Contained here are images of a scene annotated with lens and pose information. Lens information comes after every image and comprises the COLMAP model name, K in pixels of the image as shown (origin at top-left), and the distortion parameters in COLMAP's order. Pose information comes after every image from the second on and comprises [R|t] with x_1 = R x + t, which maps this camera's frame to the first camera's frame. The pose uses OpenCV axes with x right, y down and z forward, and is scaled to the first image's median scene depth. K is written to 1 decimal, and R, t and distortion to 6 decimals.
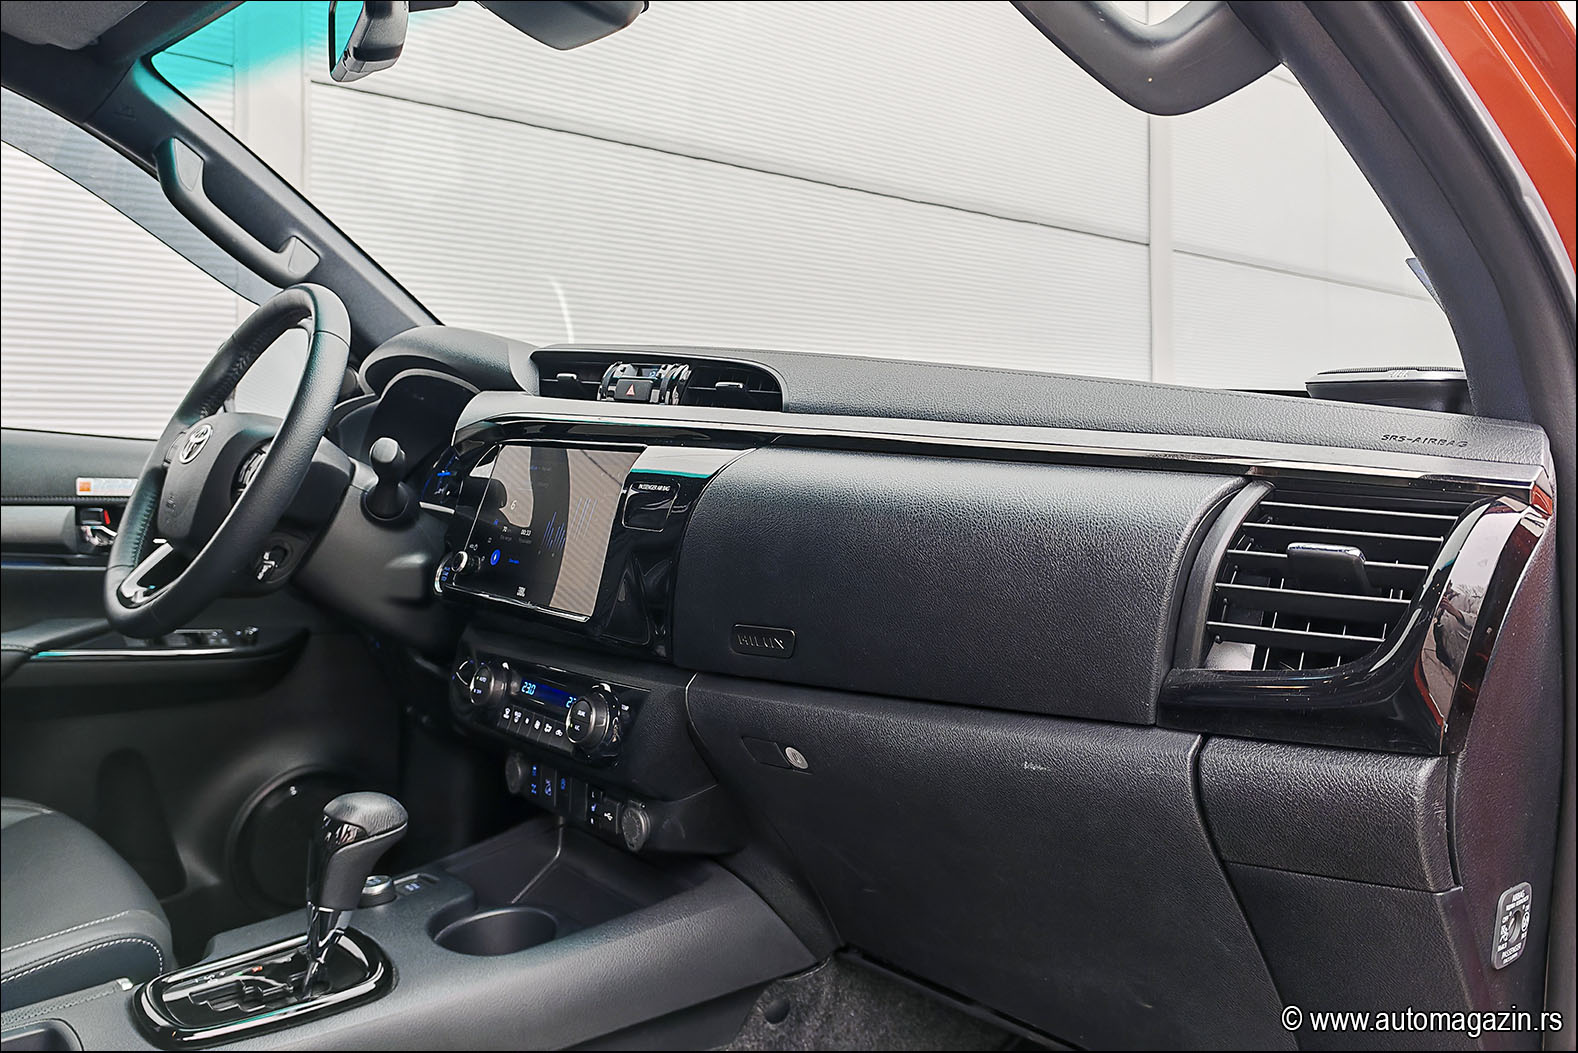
lens RADIAL K [[1247.8, 0, 790.2], [0, 1247.8, 462.8], [0, 0, 1]] dist [0.082606, -0.147358]
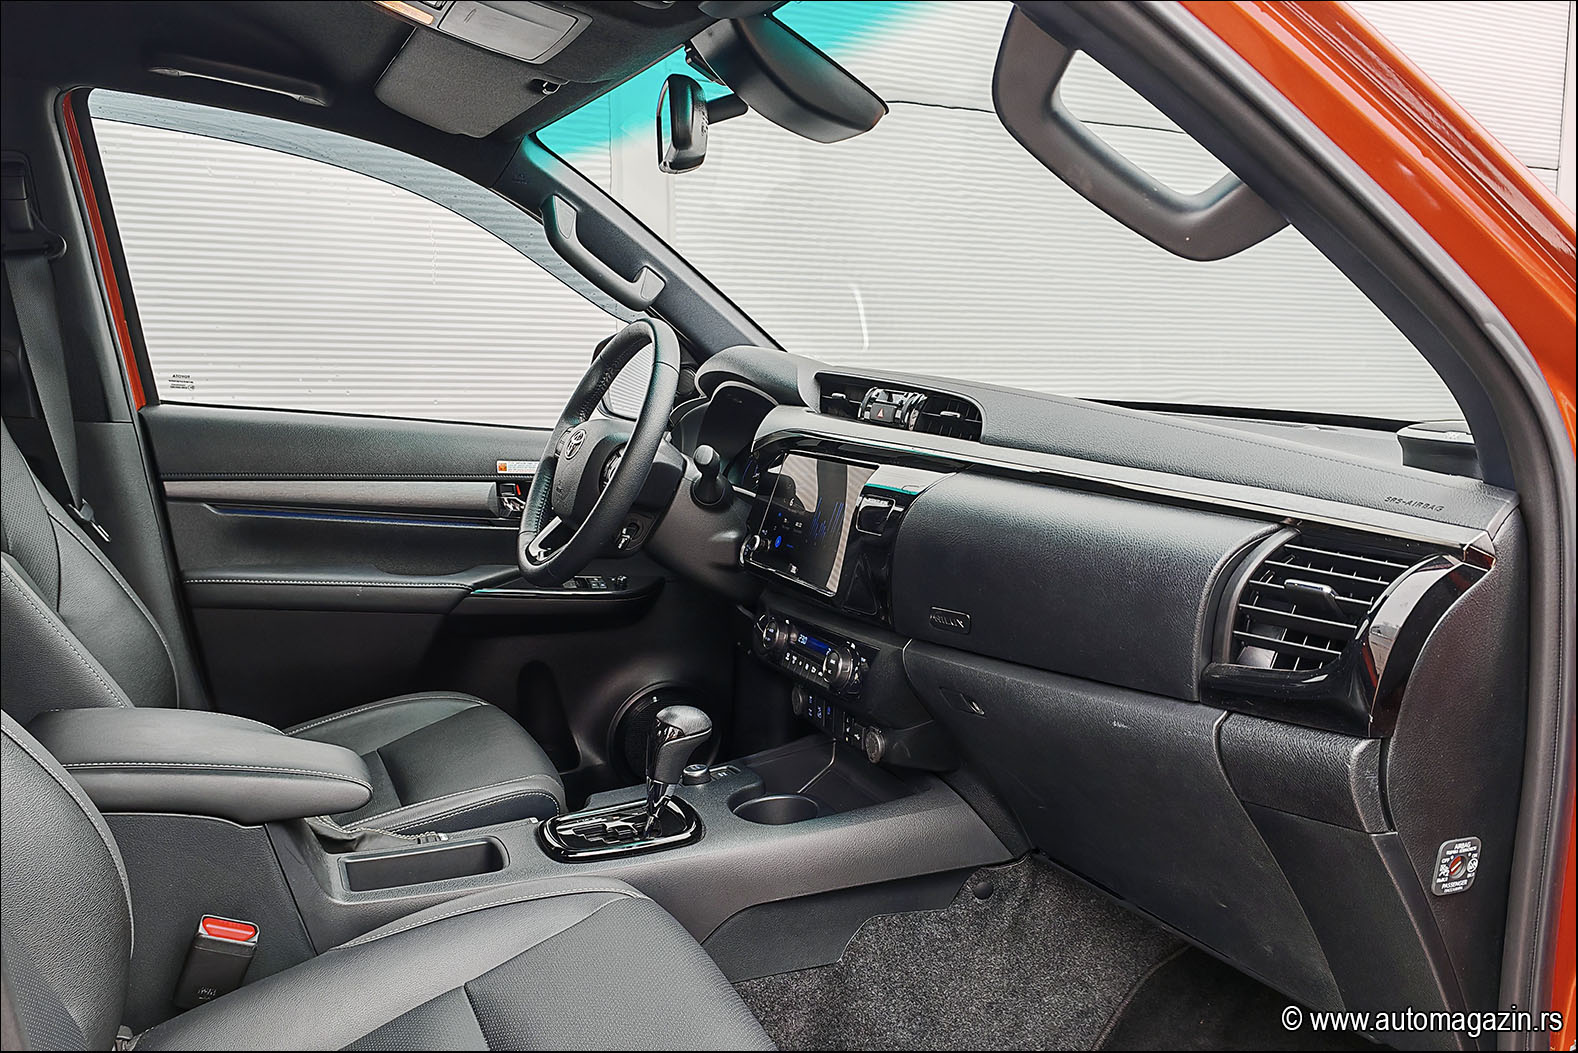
lens RADIAL K [[1224.8, 0, 783.6], [0, 1224.8, 587.1], [0, 0, 1]] dist [0.143847, -0.317021]
pose [[0.958251, 0.043013, -0.282674, 0.142562], [-0.000657, 0.988949, 0.148256, -0.070812], [0.285927, -0.141881, 0.947690, -0.241730]]
